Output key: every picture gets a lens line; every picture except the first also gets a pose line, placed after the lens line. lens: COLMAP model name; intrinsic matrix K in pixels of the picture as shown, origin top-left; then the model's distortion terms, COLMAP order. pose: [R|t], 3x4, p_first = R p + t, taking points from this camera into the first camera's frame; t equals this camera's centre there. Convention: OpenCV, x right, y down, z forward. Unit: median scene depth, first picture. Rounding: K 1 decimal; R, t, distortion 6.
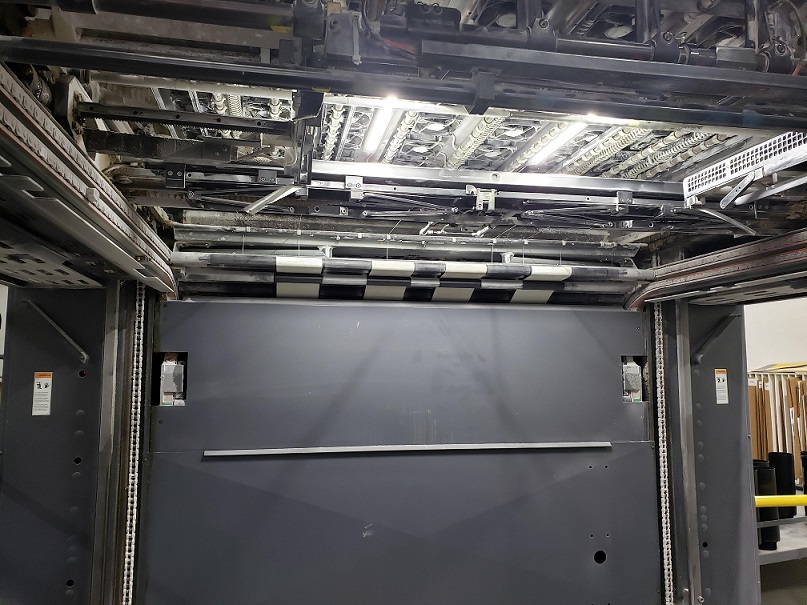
lens RADIAL K [[624.6, 0, 403.5], [0, 624.6, 302.5], [0, 0, 1]] dist [0.022591, -0.004388]
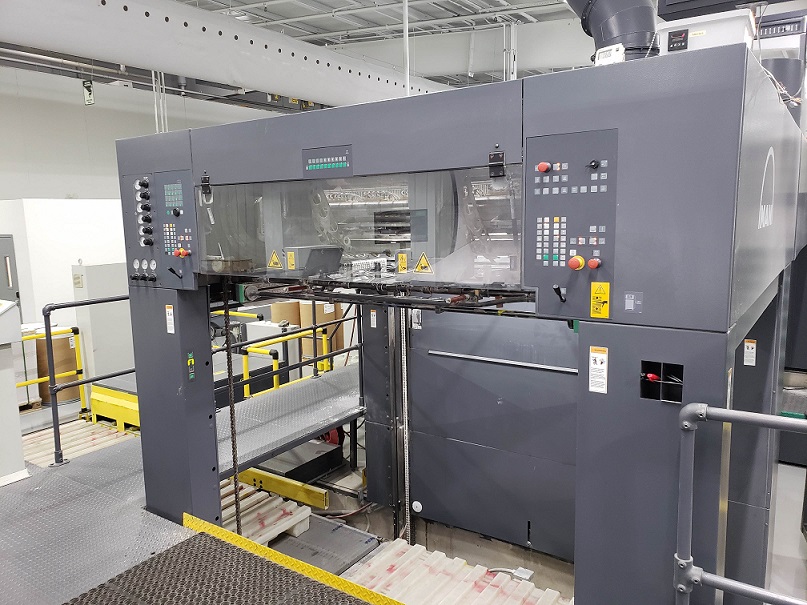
lens RADIAL K [[624.6, 0, 403.5], [0, 624.6, 302.5], [0, 0, 1]] dist [0.022591, -0.004388]
pose [[0.692975, 0.088107, -0.715557, 1.132539], [0.096886, 0.972121, 0.213526, -0.387935], [0.714422, -0.217296, 0.665120, -0.451346]]
